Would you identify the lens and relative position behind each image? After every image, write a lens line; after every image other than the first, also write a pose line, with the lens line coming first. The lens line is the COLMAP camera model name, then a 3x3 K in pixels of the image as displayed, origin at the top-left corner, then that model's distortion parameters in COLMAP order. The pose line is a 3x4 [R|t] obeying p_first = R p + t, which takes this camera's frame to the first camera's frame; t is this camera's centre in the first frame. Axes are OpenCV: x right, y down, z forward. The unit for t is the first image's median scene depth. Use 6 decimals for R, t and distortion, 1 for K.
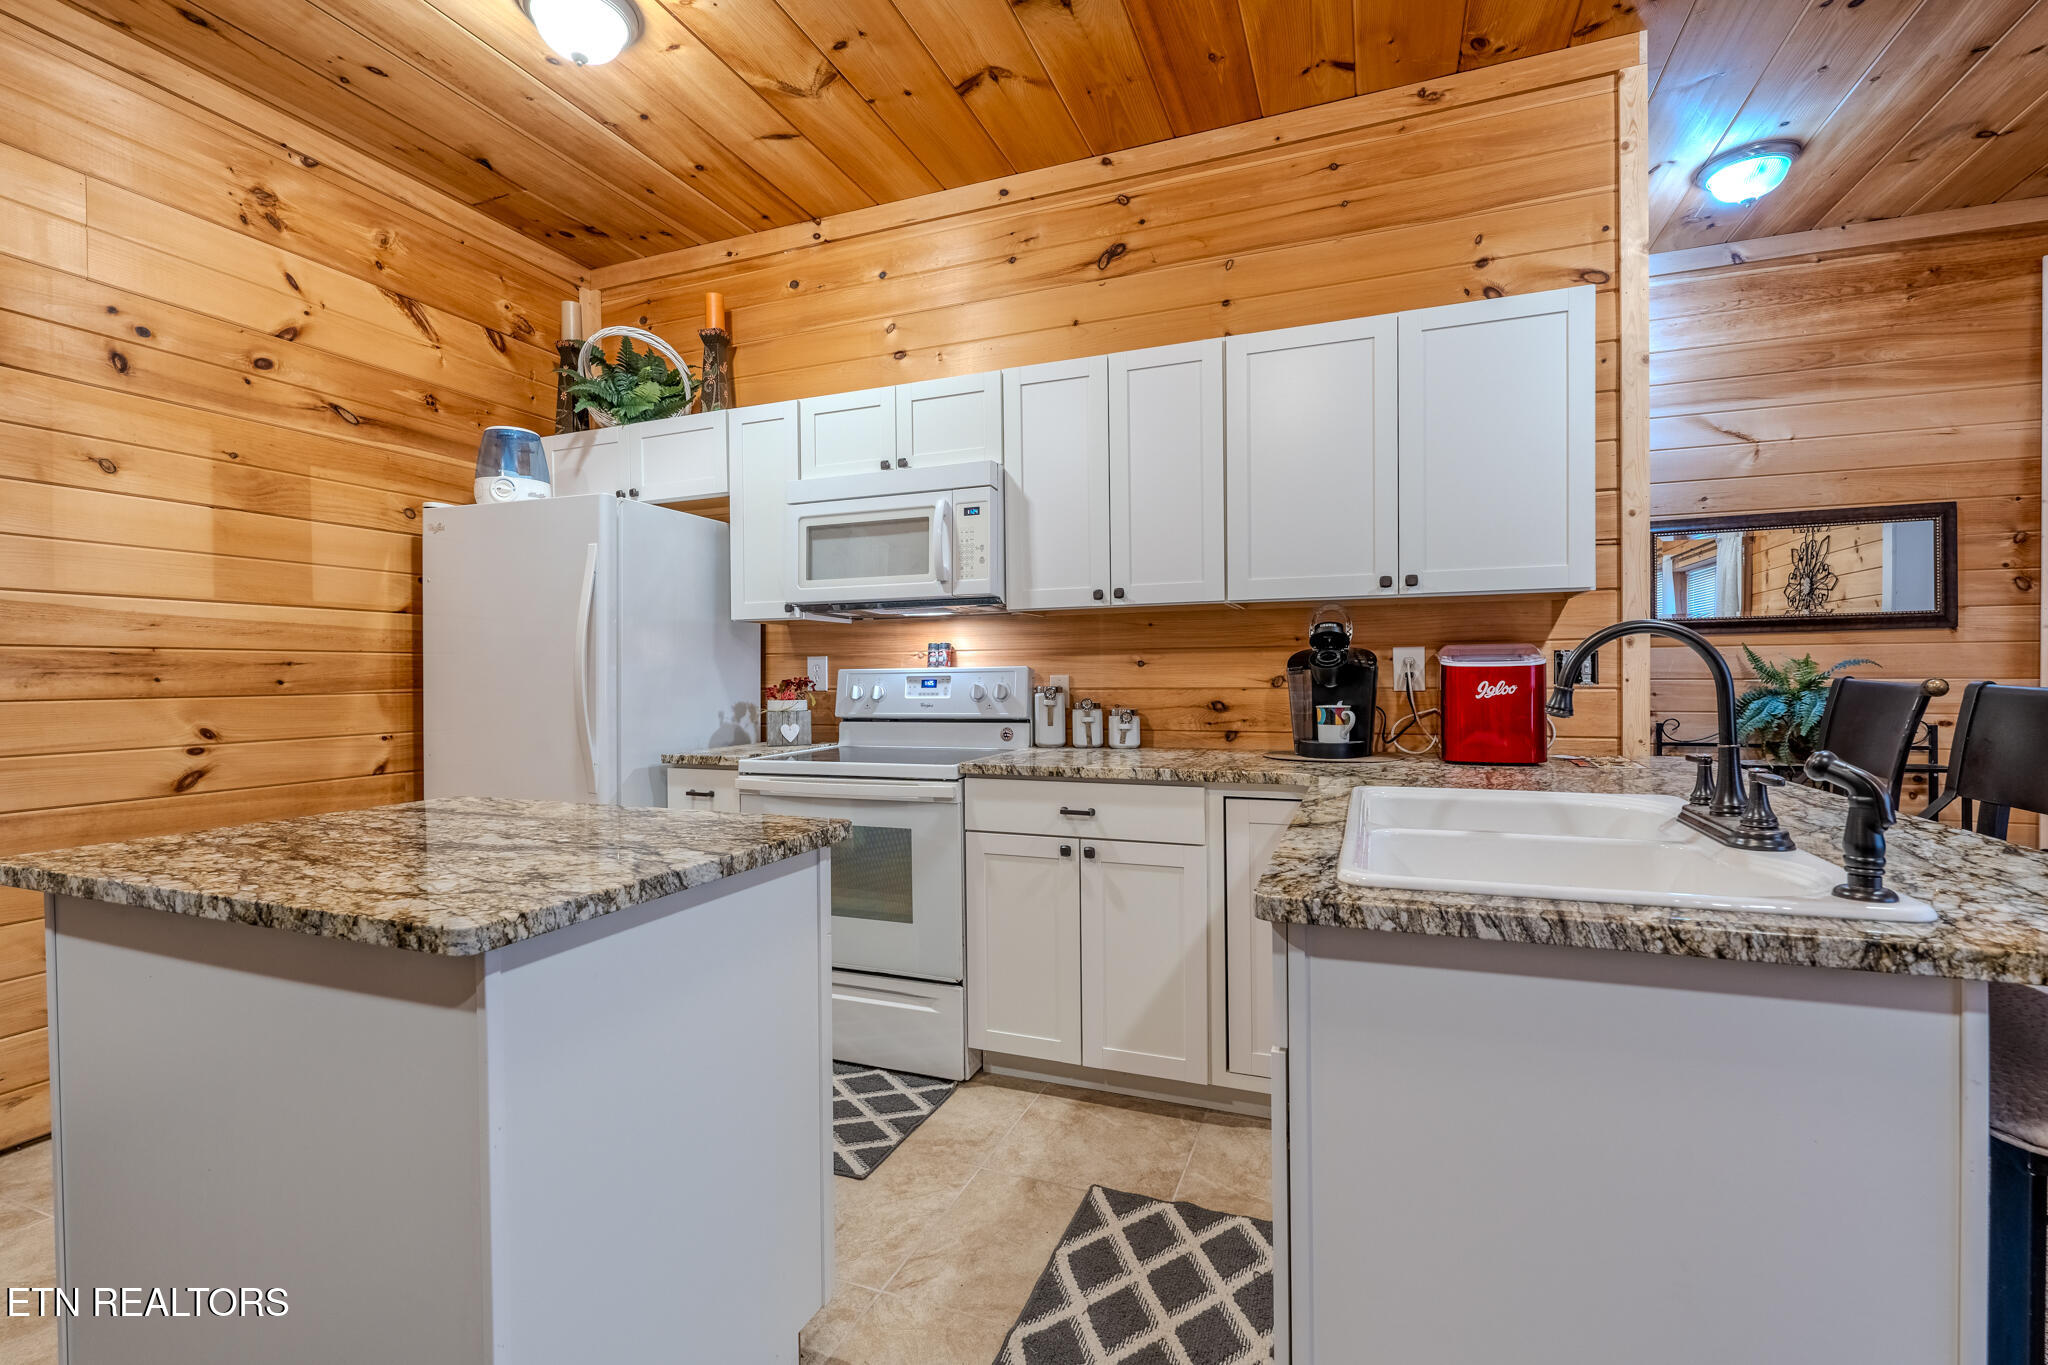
lens RADIAL K [[893.5, 0, 1027.9], [0, 893.5, 678.1], [0, 0, 1]] dist [-0.001819, -0.000116]
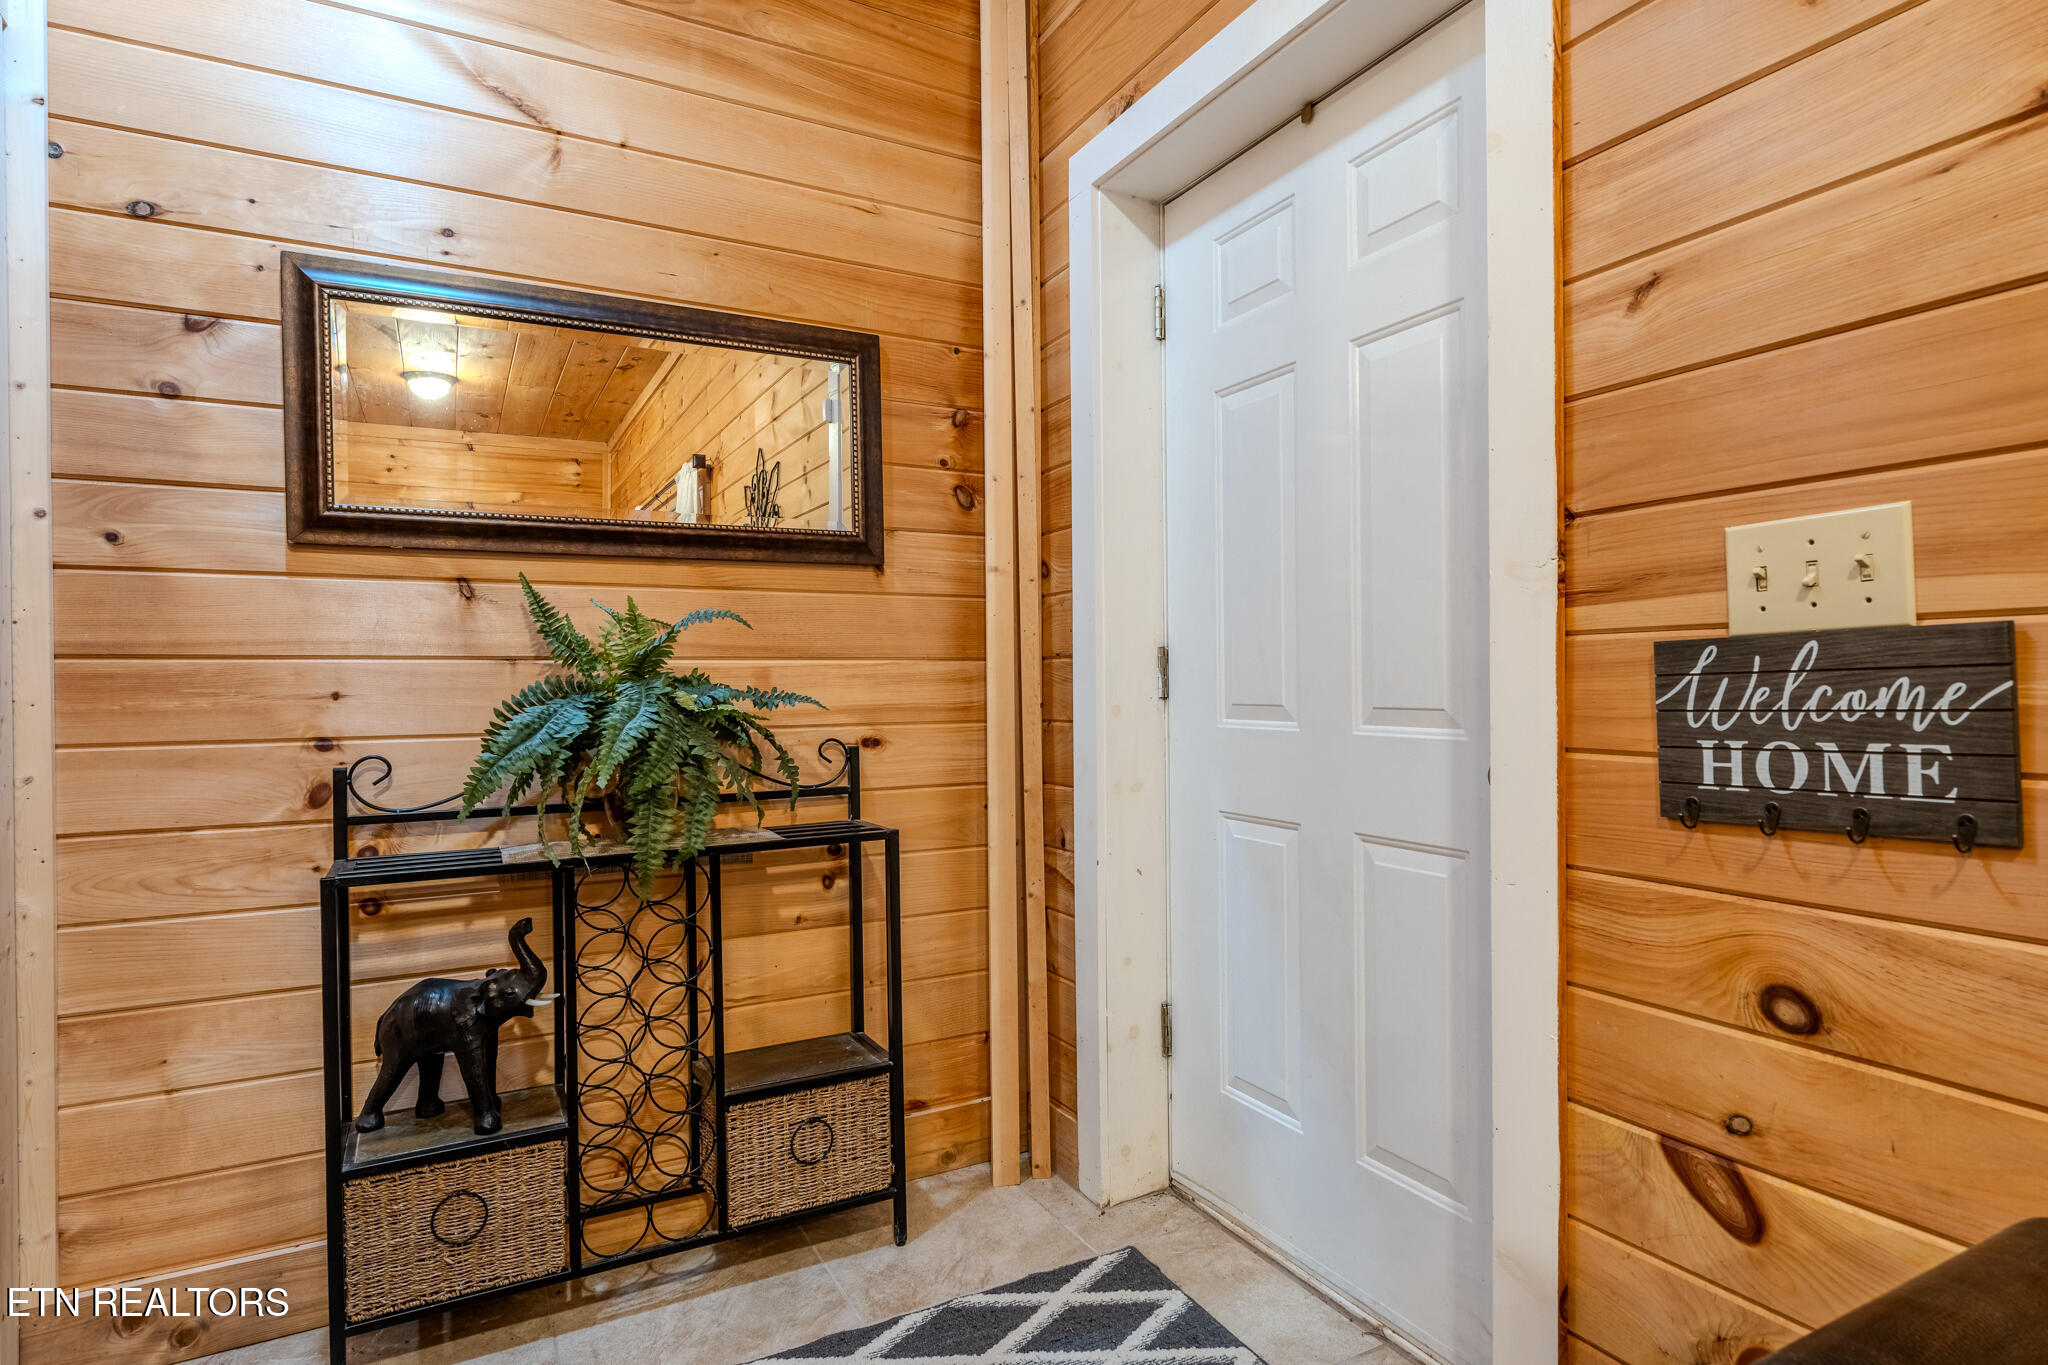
lens RADIAL K [[1088.9, 0, 1022.5], [0, 1088.9, 685.4], [0, 0, 1]] dist [0.001631, 0.000552]
pose [[0.645828, -0.004332, 0.763471, 0.511986], [0.013237, 0.999897, -0.005523, 0.018362], [-0.763368, 0.013673, 0.645819, 0.439769]]
